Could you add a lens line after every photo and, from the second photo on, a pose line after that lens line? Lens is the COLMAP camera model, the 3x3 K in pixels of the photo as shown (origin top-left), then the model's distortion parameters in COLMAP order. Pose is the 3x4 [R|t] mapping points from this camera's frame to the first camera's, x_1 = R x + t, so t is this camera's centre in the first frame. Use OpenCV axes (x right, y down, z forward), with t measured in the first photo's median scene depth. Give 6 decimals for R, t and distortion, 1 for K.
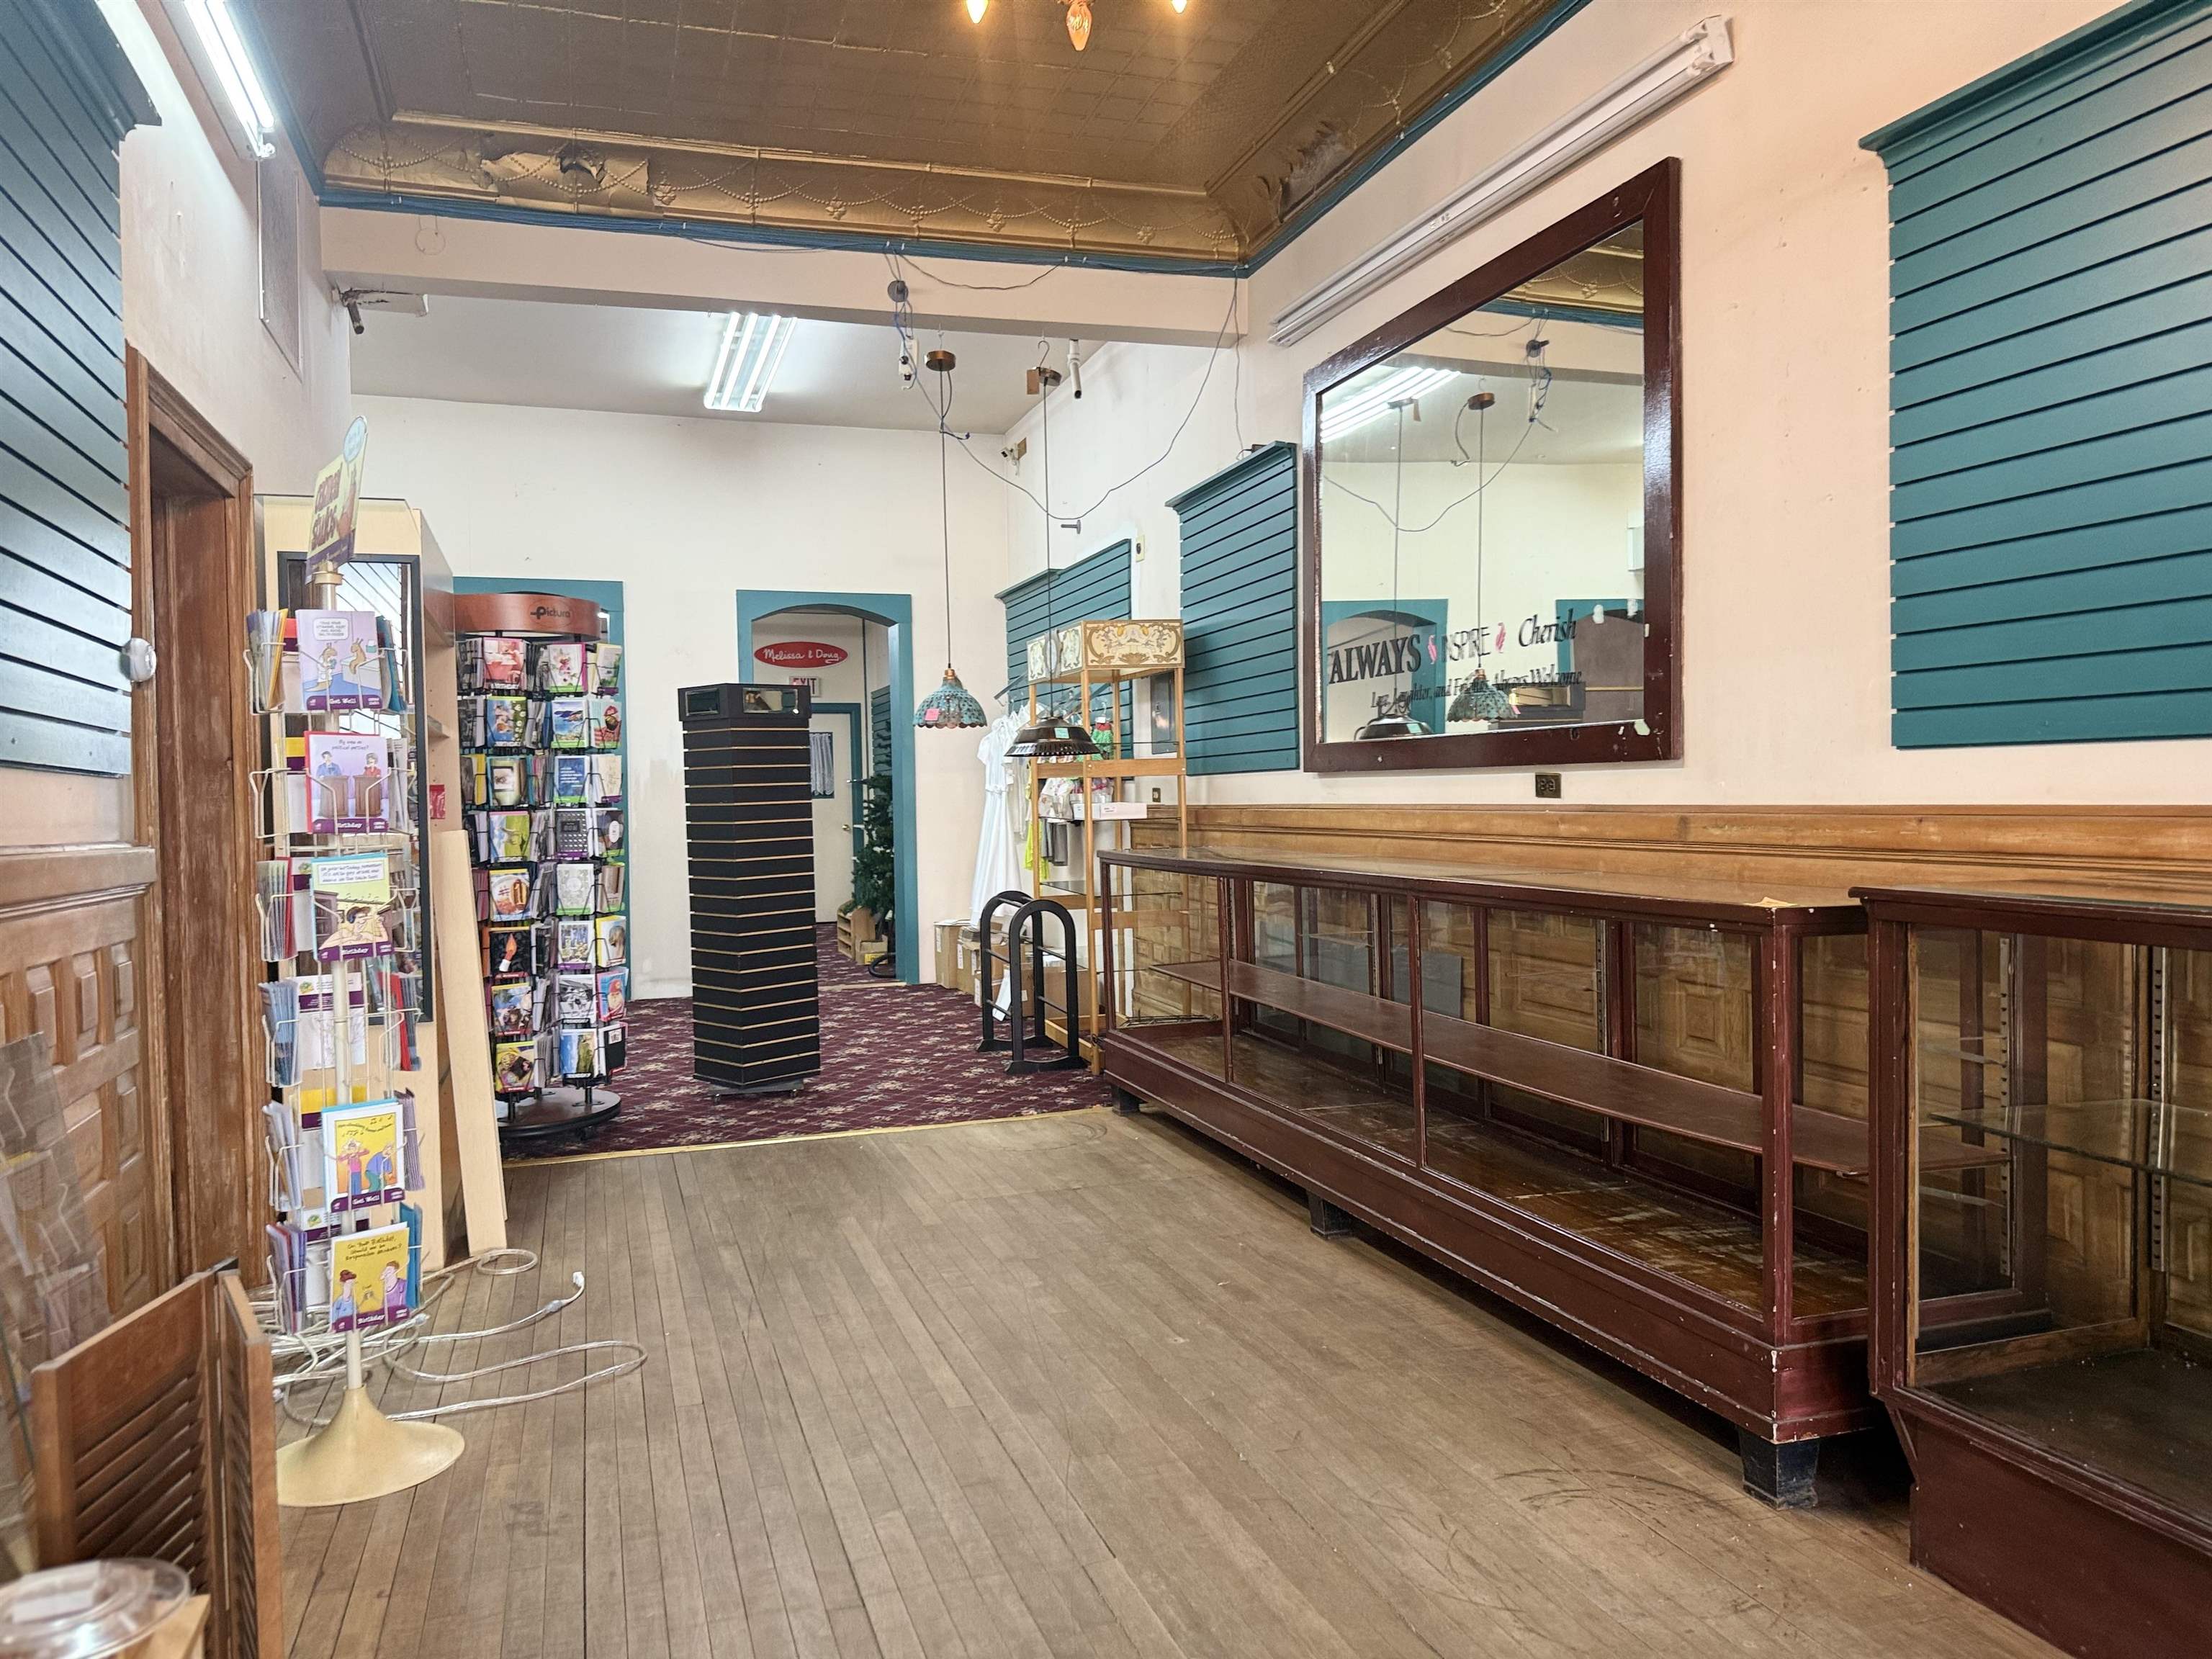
lens RADIAL K [[1544.3, 0, 1091.2], [0, 1544.3, 835.9], [0, 0, 1]] dist [0.087069, -0.133915]
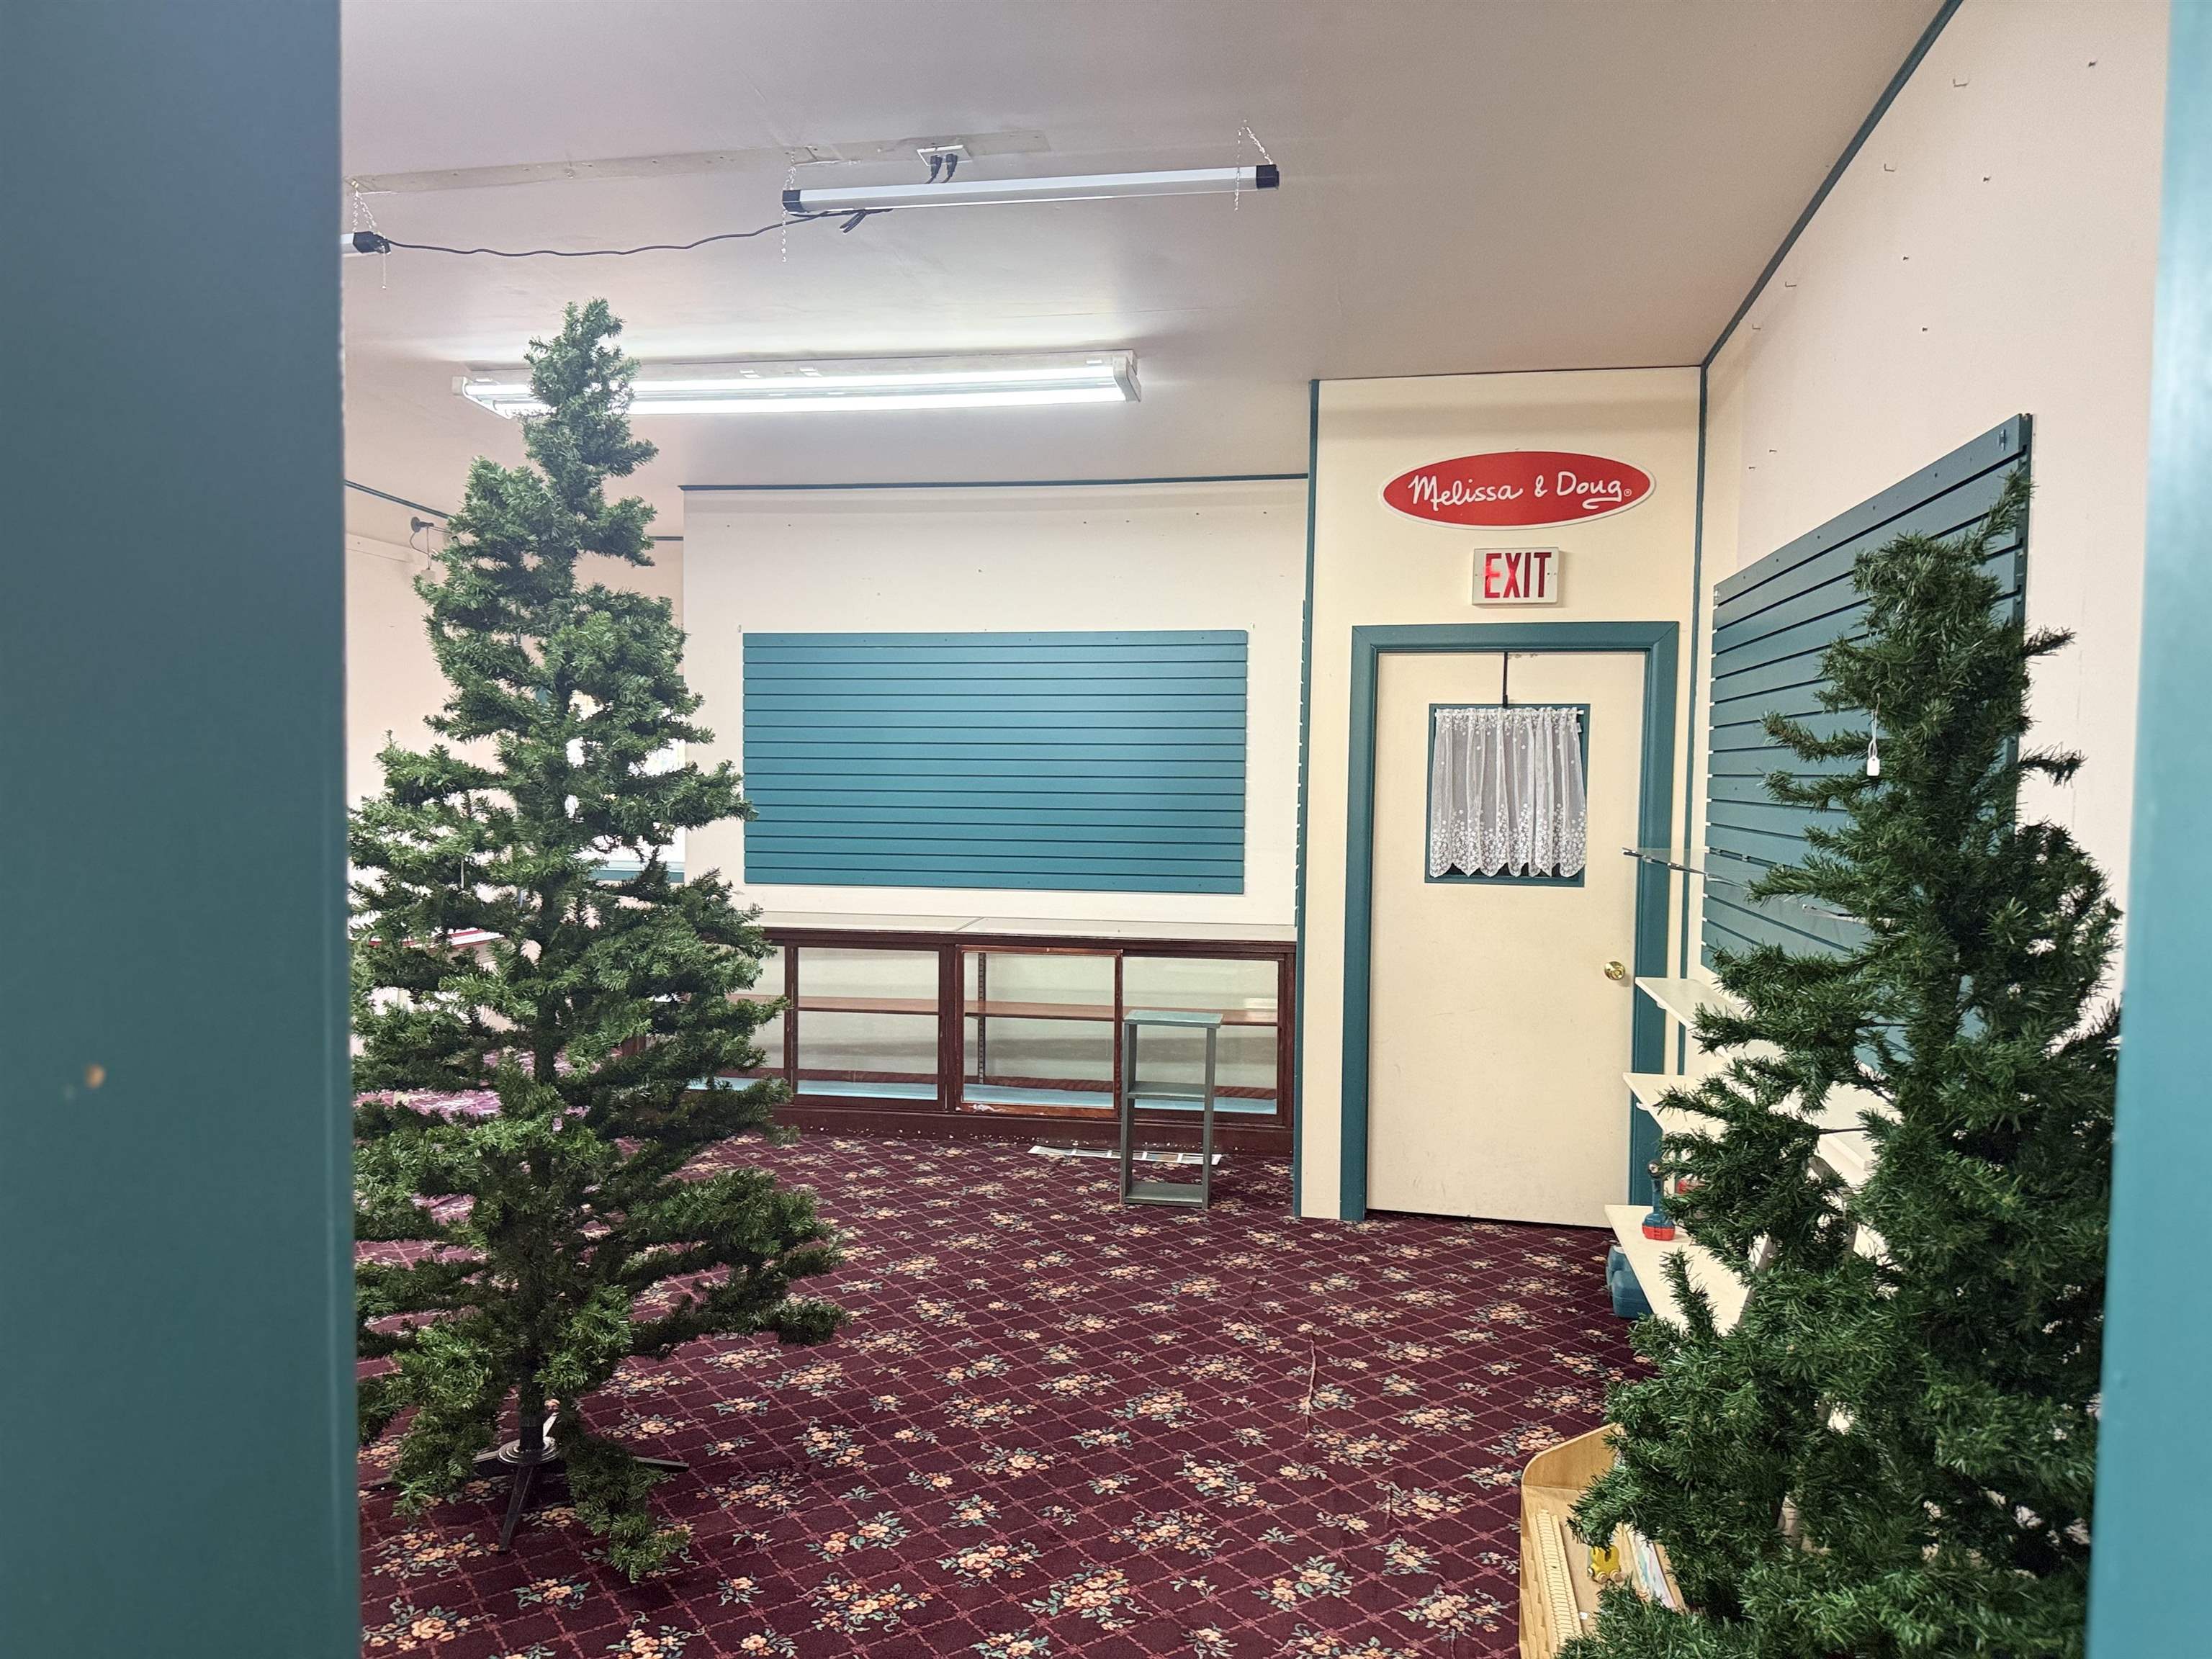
lens RADIAL K [[1544.3, 0, 1091.2], [0, 1544.3, 835.9], [0, 0, 1]] dist [0.087069, -0.133915]
pose [[0.885139, 0.057835, -0.461719, -0.270087], [-0.046300, 0.998268, 0.036283, -0.118981], [0.463018, -0.010738, 0.886284, 1.674471]]
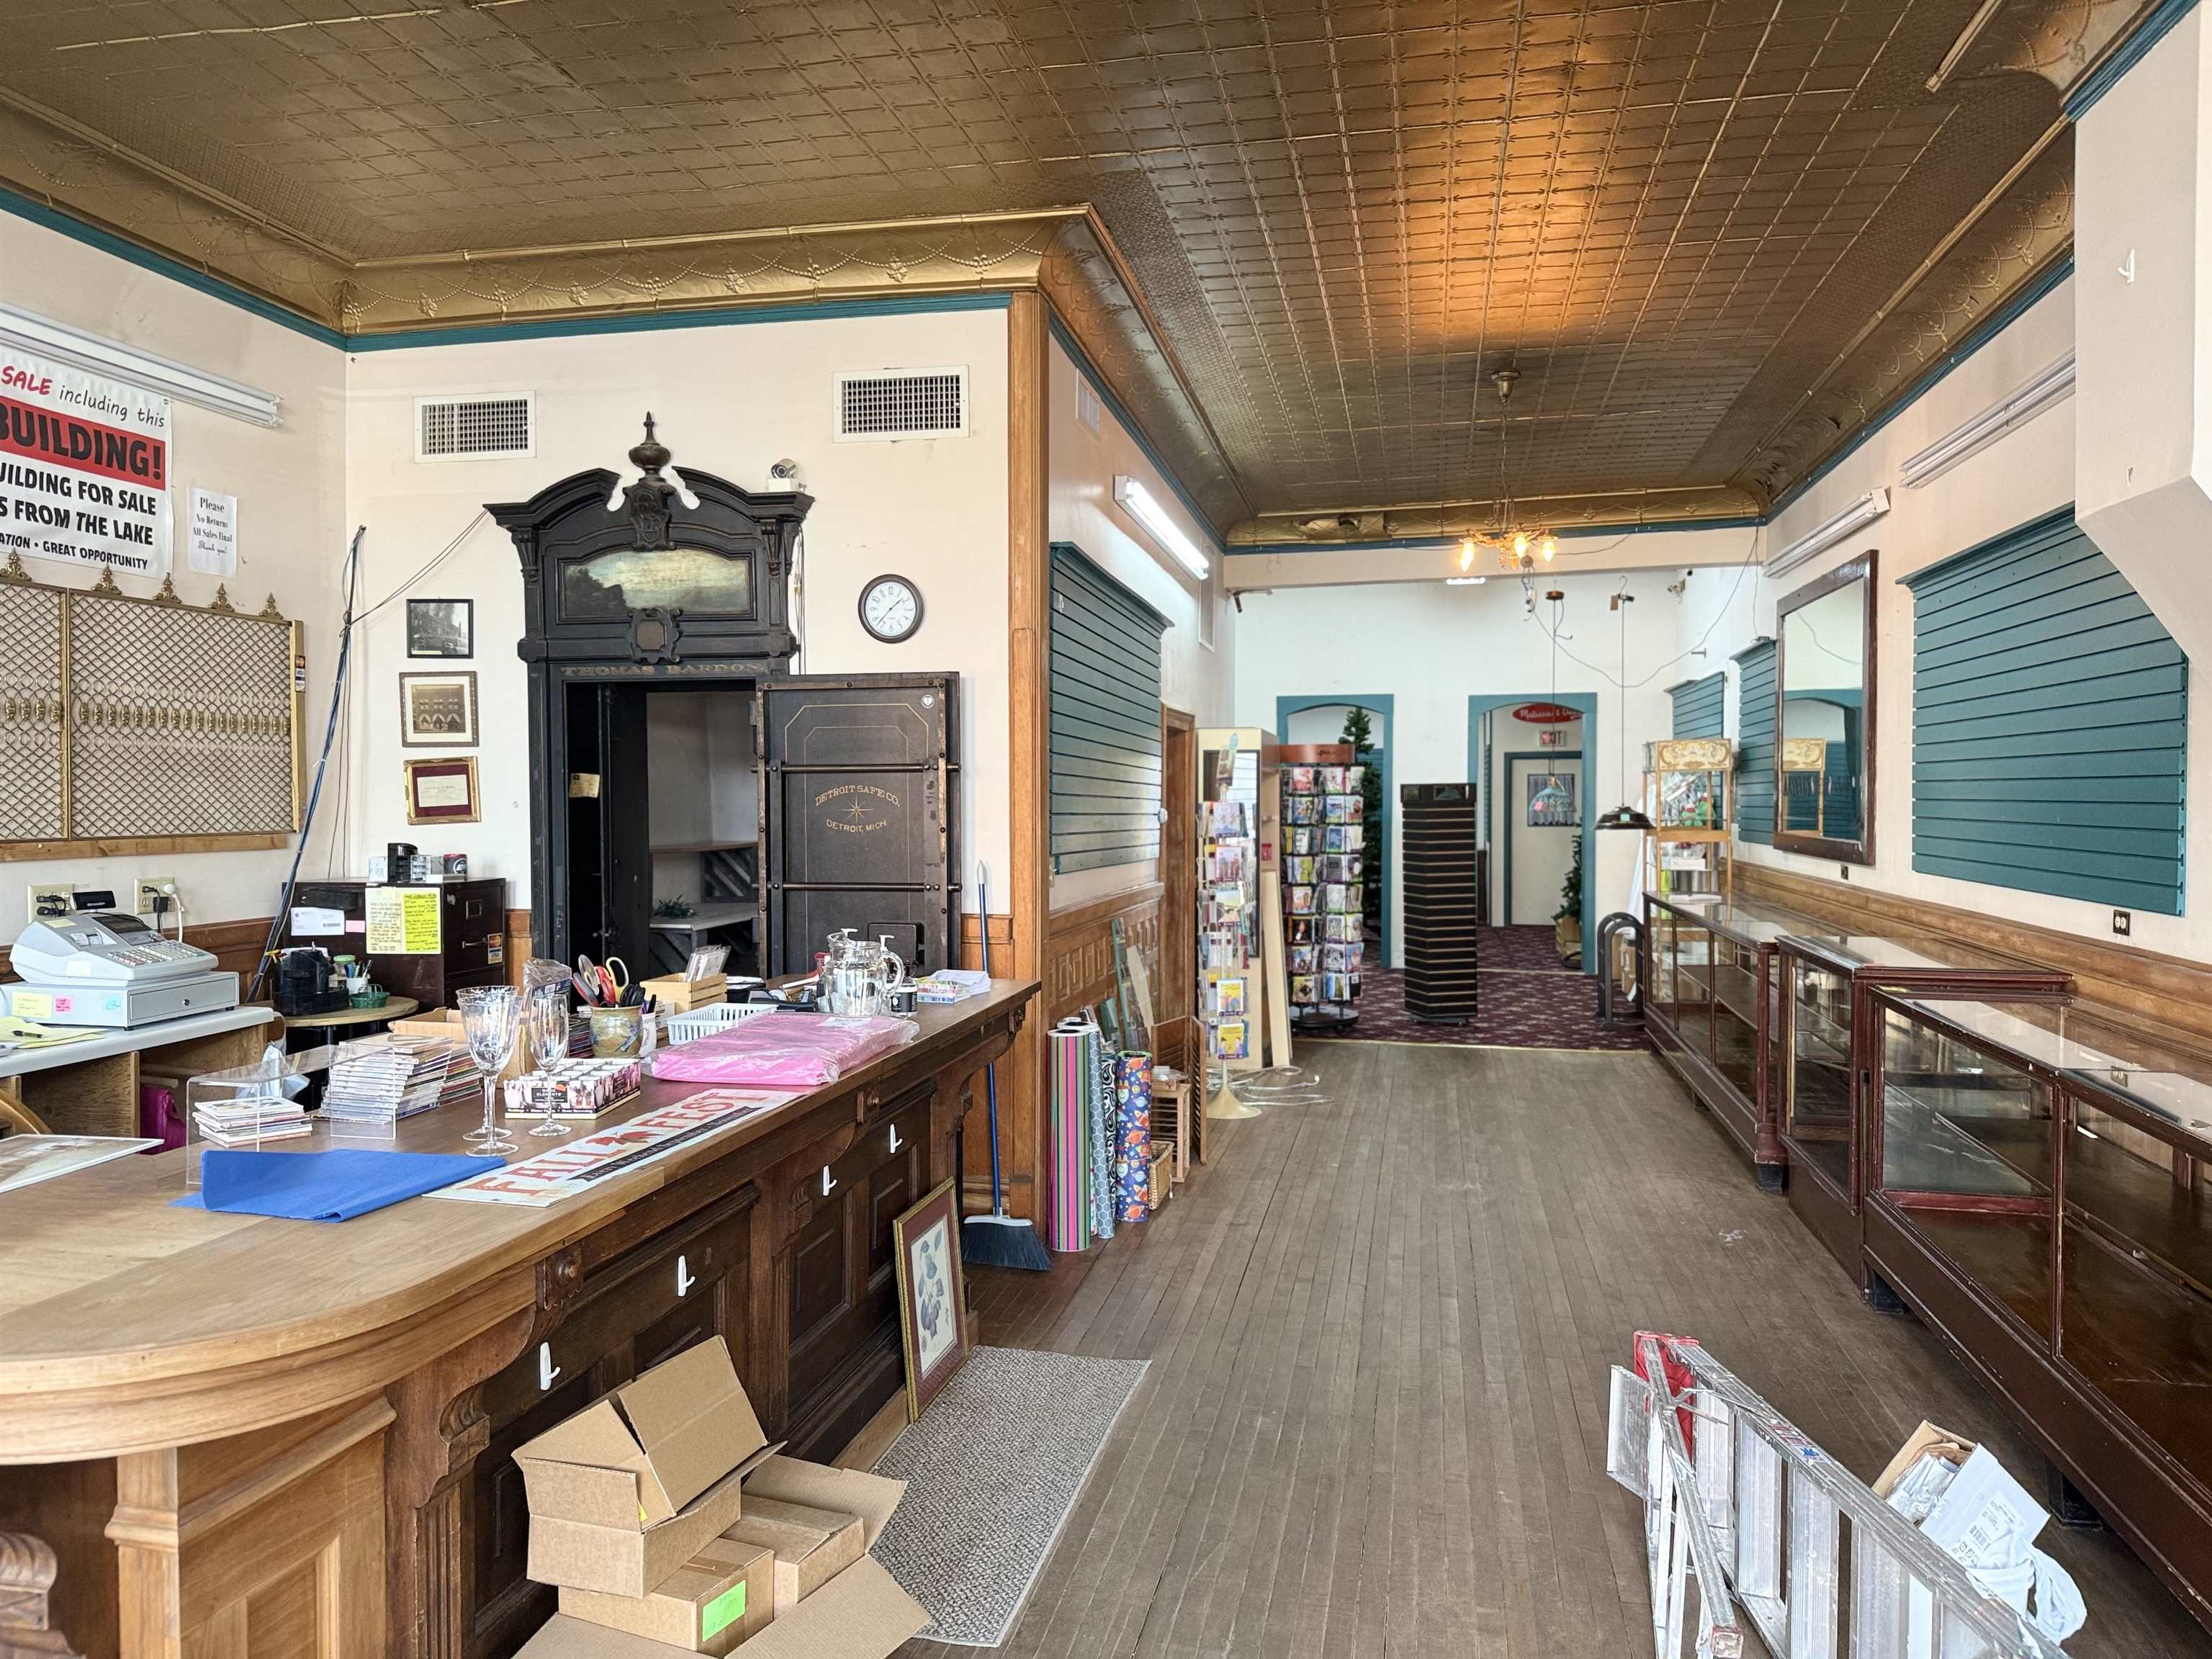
lens RADIAL K [[1544.3, 0, 1091.2], [0, 1544.3, 835.9], [0, 0, 1]] dist [0.087069, -0.133915]
pose [[0.861896, 0.031051, -0.506133, 0.362712], [-0.028729, 0.999510, 0.012396, -0.056795], [0.506270, 0.003856, 0.862367, -0.769914]]
